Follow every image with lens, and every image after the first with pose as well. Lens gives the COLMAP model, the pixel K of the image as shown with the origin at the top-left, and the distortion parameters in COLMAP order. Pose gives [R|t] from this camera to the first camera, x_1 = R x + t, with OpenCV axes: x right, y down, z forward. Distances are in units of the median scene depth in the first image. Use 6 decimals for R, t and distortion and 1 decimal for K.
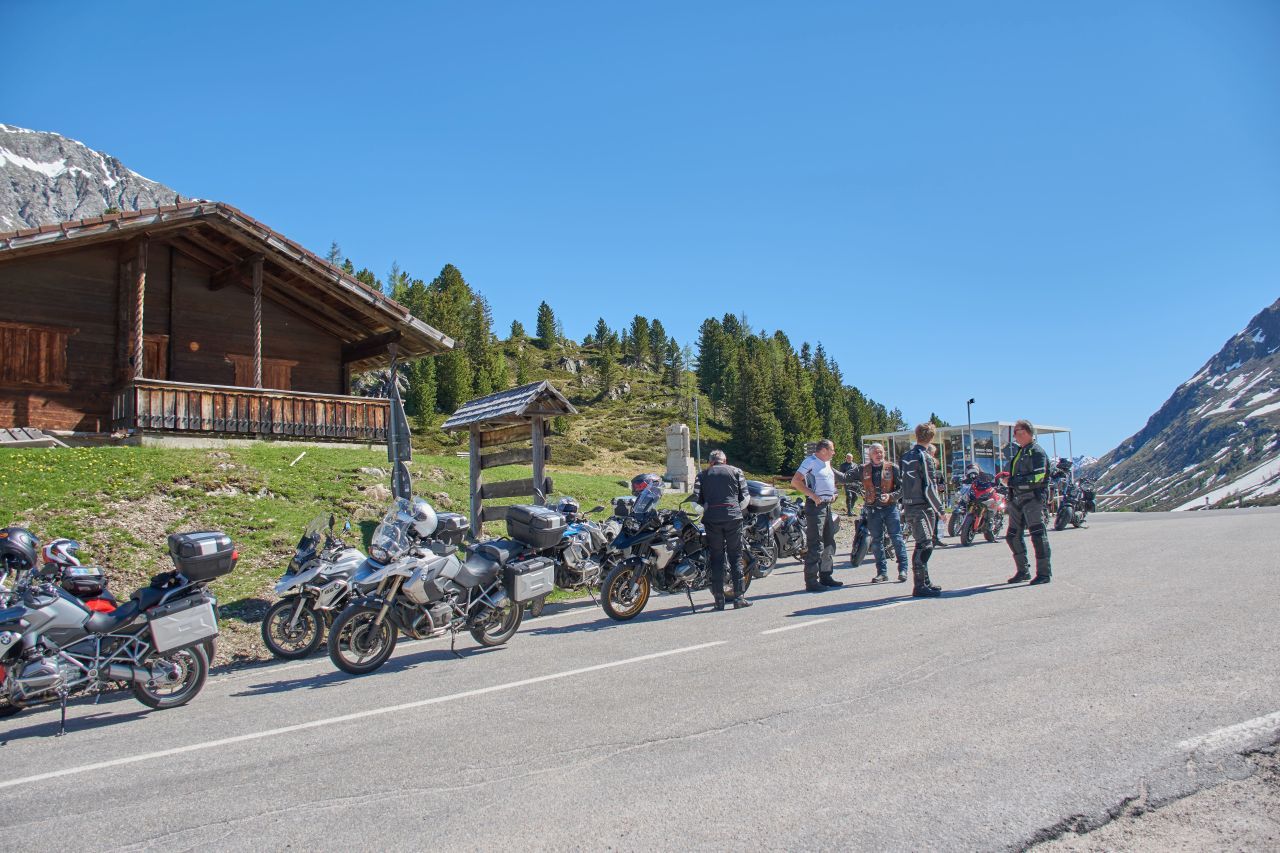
lens RADIAL K [[1017.0, 0, 632.9], [0, 1017.0, 451.0], [0, 0, 1]] dist [-0.151737, 0.118736]
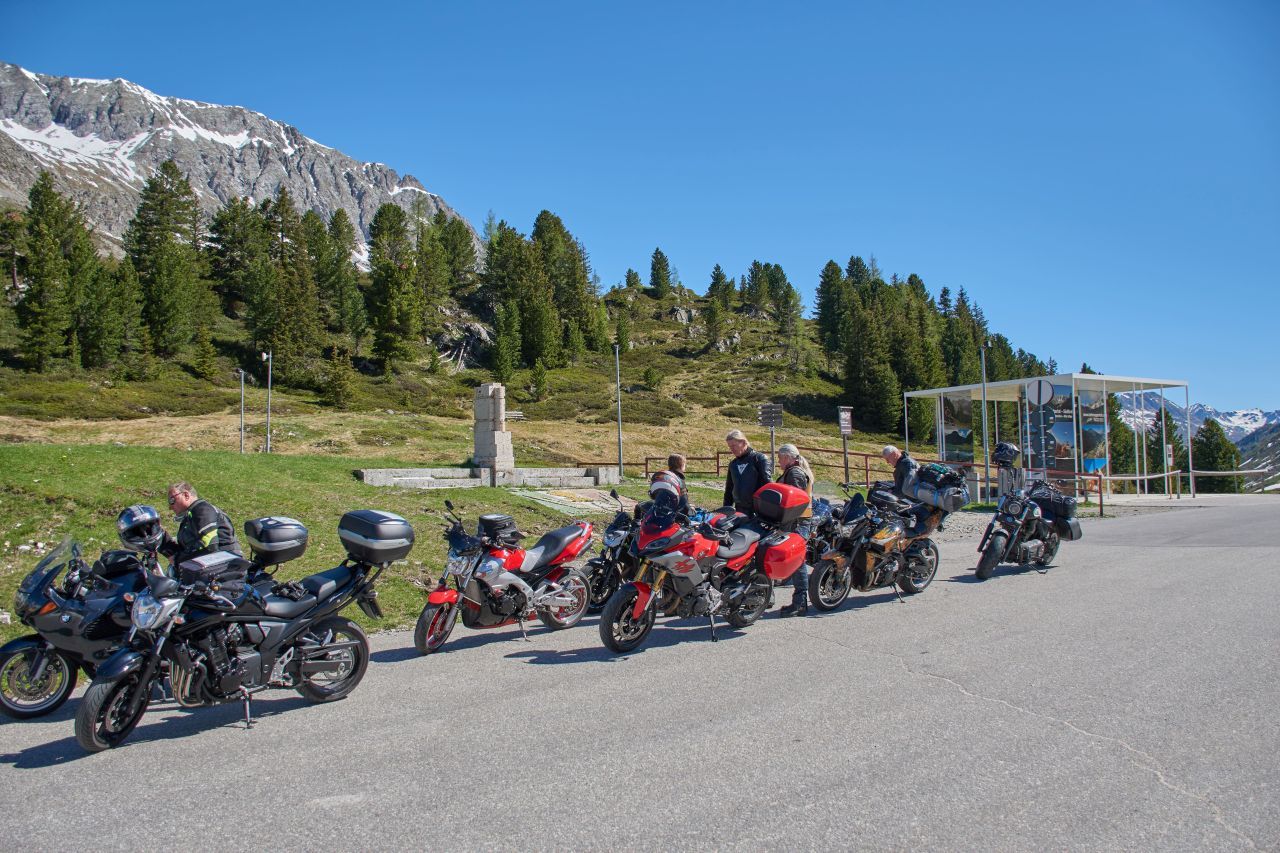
lens RADIAL K [[1017.0, 0, 632.9], [0, 1017.0, 451.0], [0, 0, 1]] dist [-0.151737, 0.118736]
pose [[0.986581, 0.001926, -0.163262, 0.266216], [0.005611, 0.998940, 0.045696, -0.011874], [0.163176, -0.045999, 0.985524, 0.352848]]
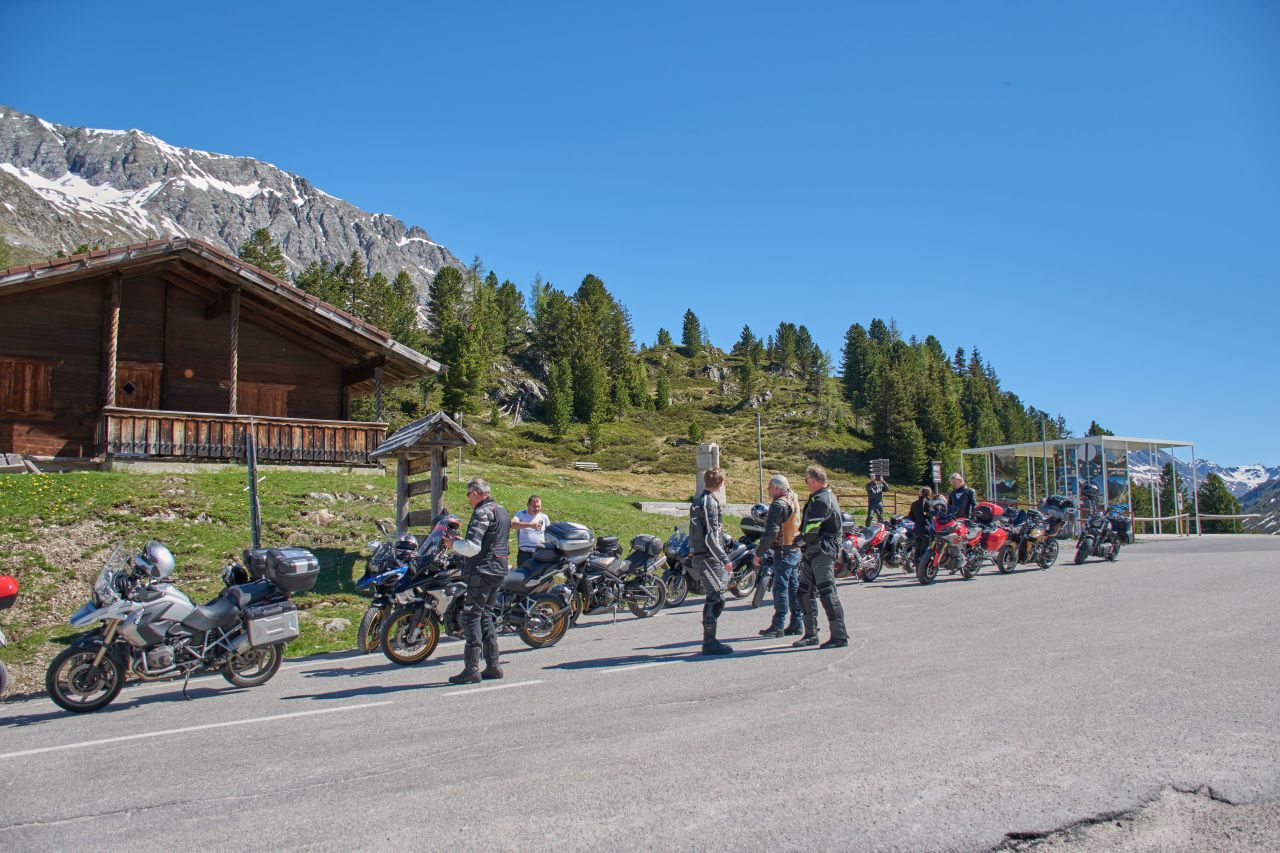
lens RADIAL K [[1017.0, 0, 632.9], [0, 1017.0, 451.0], [0, 0, 1]] dist [-0.151737, 0.118736]
pose [[0.986183, 0.002983, -0.165631, 0.141660], [-0.003903, 0.999979, -0.005228, -0.014021], [0.165612, 0.005802, 0.986174, 0.028685]]
